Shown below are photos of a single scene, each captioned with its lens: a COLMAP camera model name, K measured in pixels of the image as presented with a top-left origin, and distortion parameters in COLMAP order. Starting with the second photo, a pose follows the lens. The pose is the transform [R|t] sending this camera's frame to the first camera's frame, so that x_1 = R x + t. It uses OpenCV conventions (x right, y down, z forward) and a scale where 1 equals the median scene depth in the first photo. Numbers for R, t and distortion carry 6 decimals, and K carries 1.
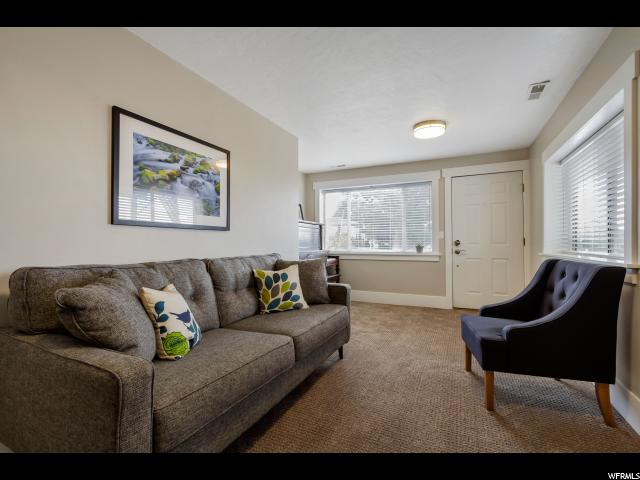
lens RADIAL K [[296.5, 0, 321.1], [0, 296.5, 241.5], [0, 0, 1]] dist [-0.000406, -0.000019]
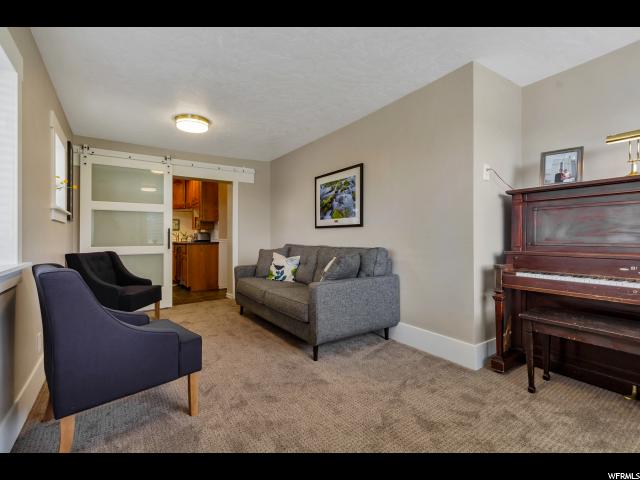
lens RADIAL K [[296.5, 0, 320.2], [0, 296.5, 237.5], [0, 0, 1]] dist [-0.000406, -0.000019]
pose [[-0.497180, 0.000211, -0.867647, 1.026348], [0.001677, 0.999998, -0.000718, 0.010839], [0.867646, -0.001812, -0.497179, 1.748671]]
